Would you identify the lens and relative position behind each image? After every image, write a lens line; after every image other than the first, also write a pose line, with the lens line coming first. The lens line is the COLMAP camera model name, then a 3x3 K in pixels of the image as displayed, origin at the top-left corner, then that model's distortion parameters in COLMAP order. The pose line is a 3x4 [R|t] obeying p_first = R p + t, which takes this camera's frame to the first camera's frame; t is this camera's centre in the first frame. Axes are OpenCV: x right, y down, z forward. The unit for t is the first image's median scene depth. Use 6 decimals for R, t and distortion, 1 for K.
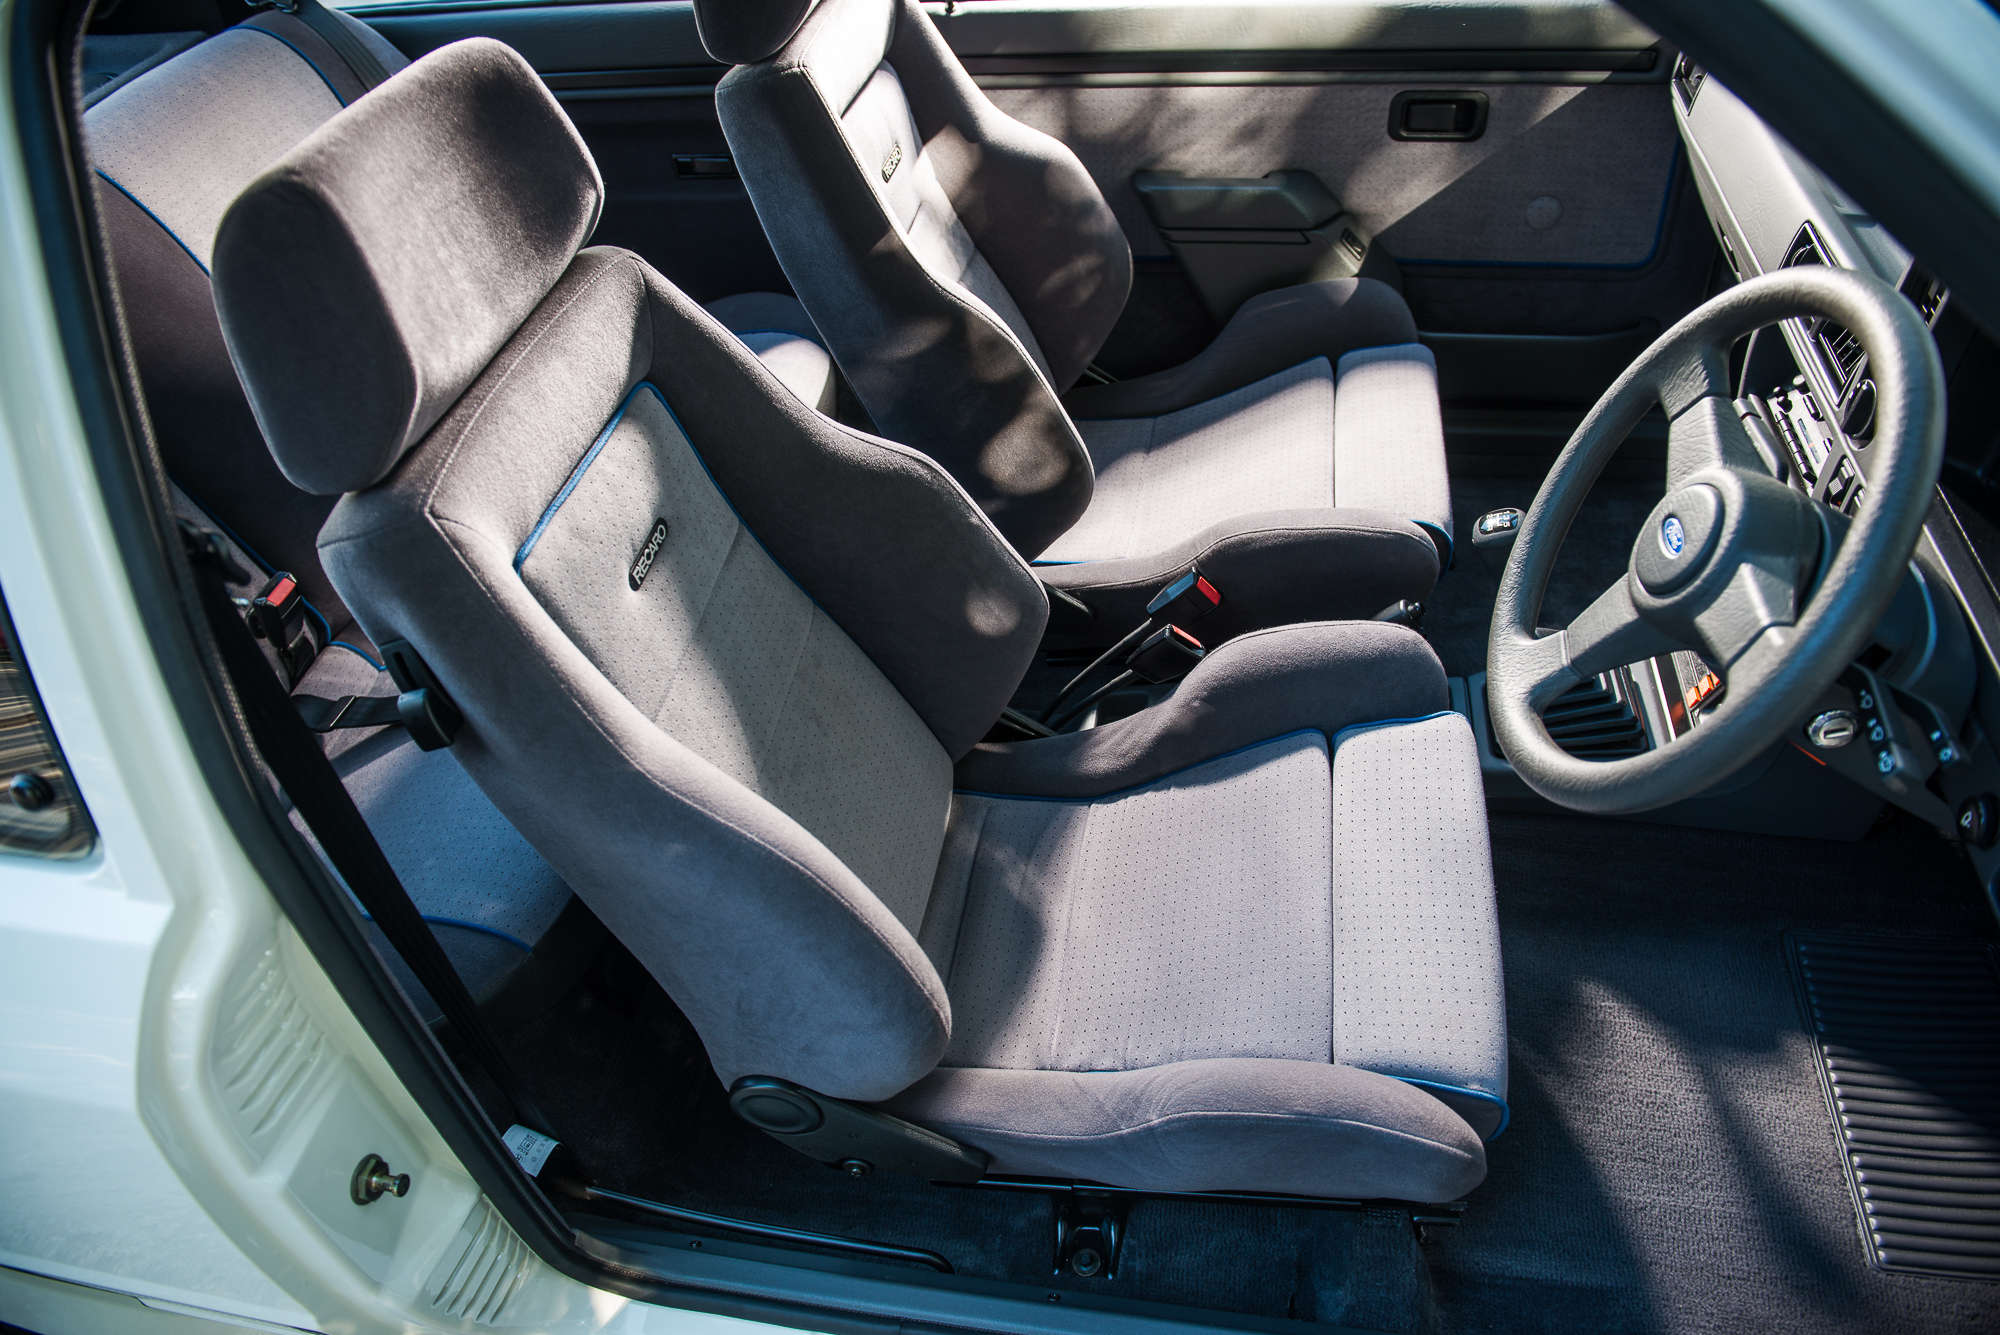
lens RADIAL K [[1352.3, 0, 997.3], [0, 1352.3, 667.2], [0, 0, 1]] dist [-0.033508, -0.011001]
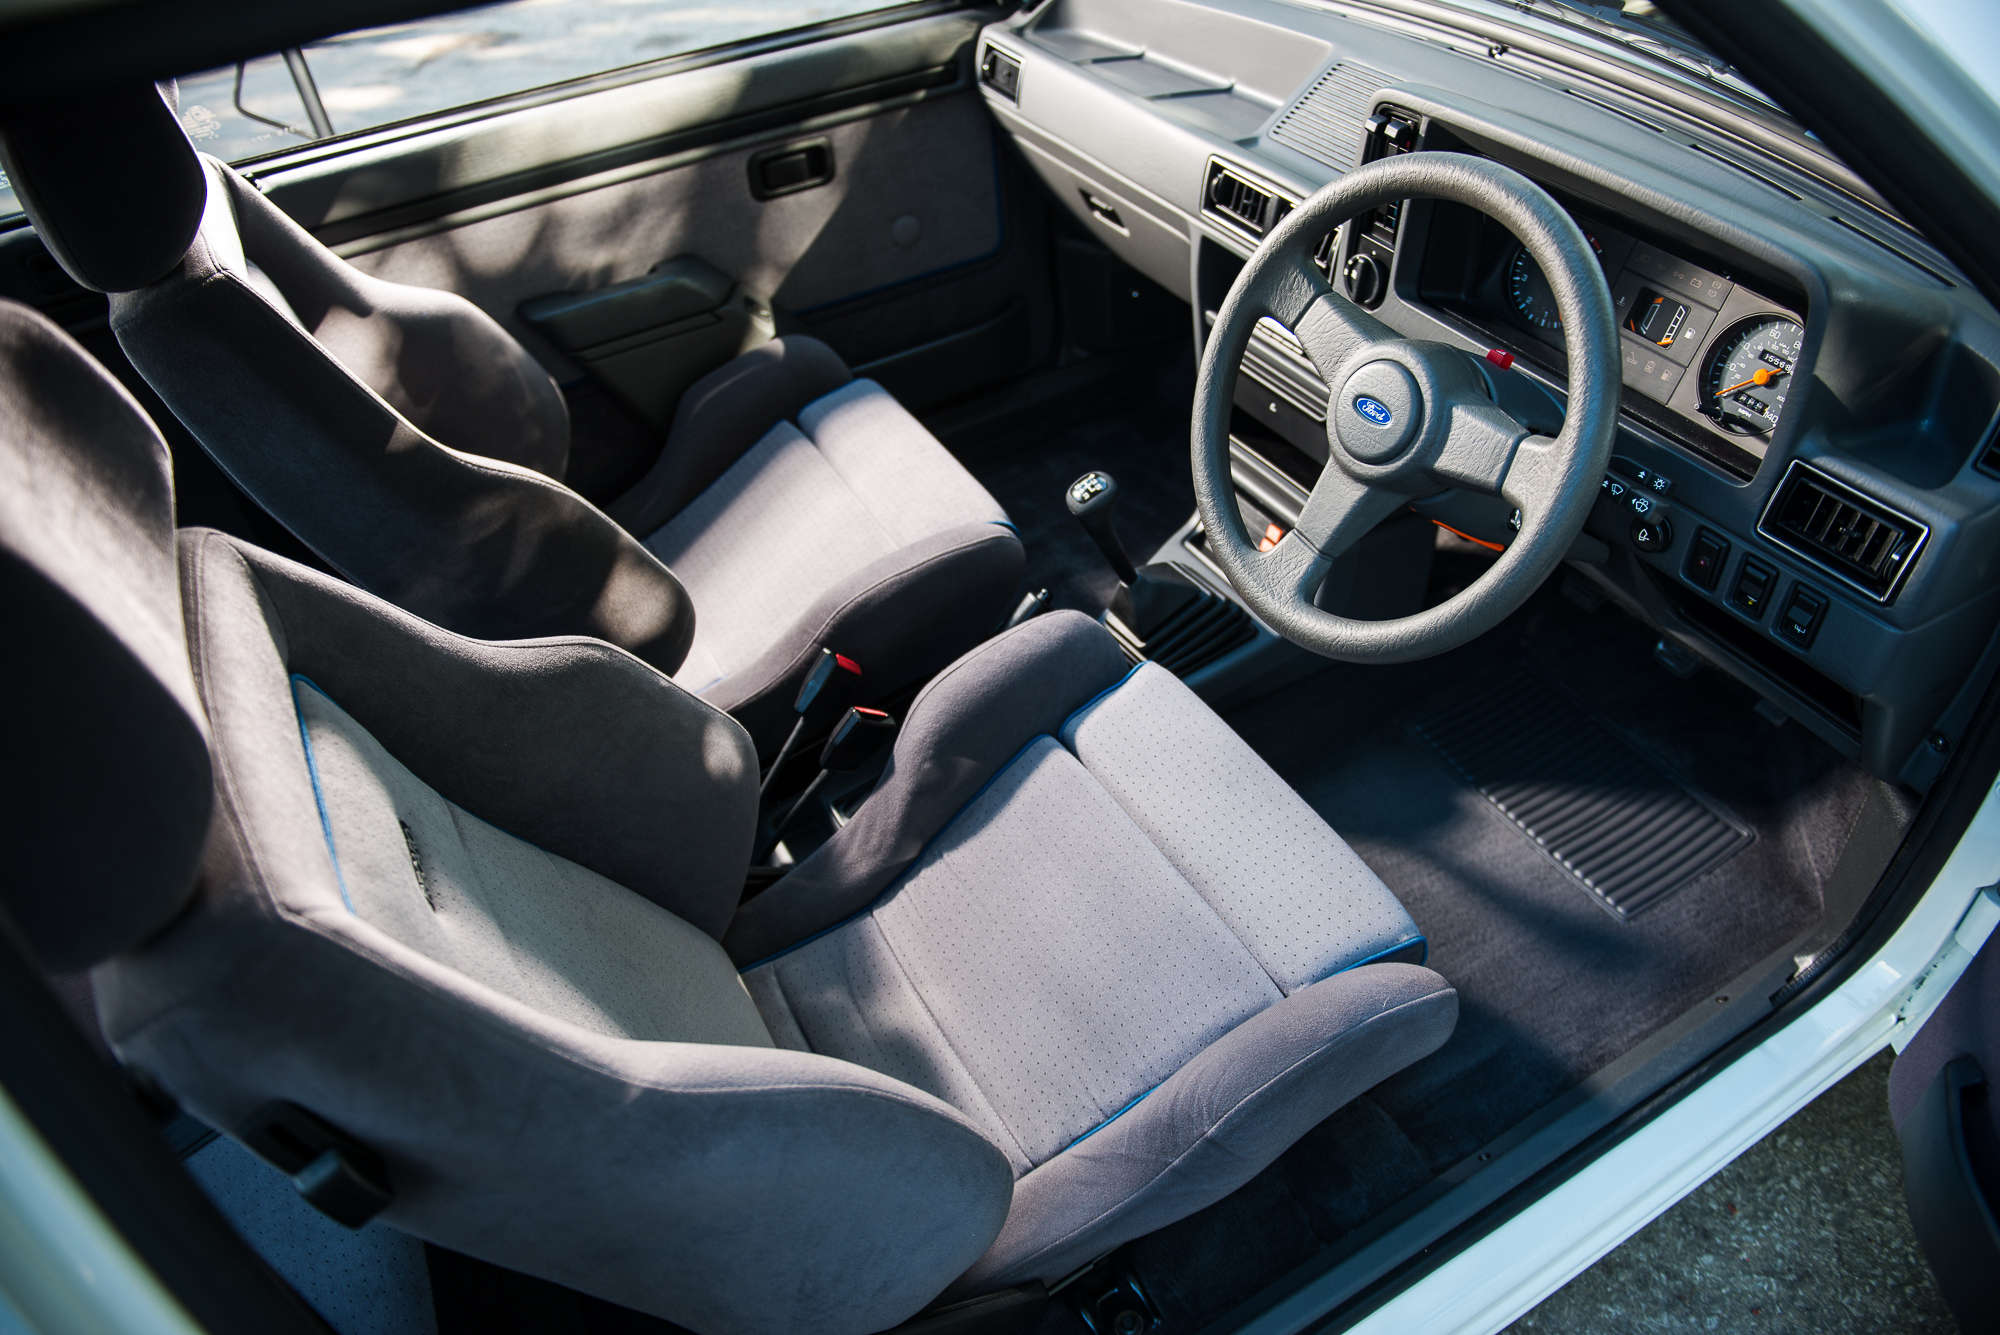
lens RADIAL K [[1352.3, 0, 999.7], [0, 1352.3, 666.9], [0, 0, 1]] dist [-0.033508, -0.011001]
pose [[0.777579, -0.401339, 0.484043, -0.247295], [0.432544, 0.900141, 0.051494, -0.062186], [-0.456374, 0.169330, 0.873528, 0.109114]]
